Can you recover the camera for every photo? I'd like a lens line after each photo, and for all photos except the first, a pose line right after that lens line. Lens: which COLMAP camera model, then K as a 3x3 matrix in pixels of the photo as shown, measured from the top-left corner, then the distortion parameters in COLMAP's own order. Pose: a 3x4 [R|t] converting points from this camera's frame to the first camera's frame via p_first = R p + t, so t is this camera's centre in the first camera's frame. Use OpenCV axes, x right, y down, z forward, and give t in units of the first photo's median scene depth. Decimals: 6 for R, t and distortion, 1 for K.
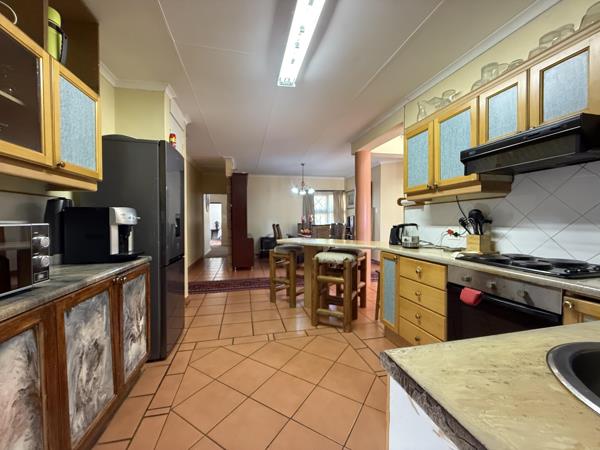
lens RADIAL K [[249.7, 0, 300.0], [0, 249.7, 225.0], [0, 0, 1]] dist [-0.030141, 0.000022]
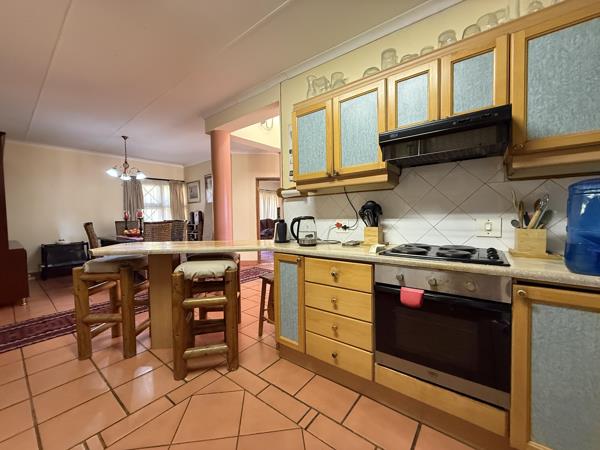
lens RADIAL K [[239.0, 0, 298.3], [0, 239.0, 223.9], [0, 0, 1]] dist [-0.000971, -0.000009]
pose [[0.775940, -0.031822, 0.630004, -0.087806], [0.025863, 0.999492, 0.018630, 0.002495], [-0.630277, 0.001838, 0.776368, 0.355872]]
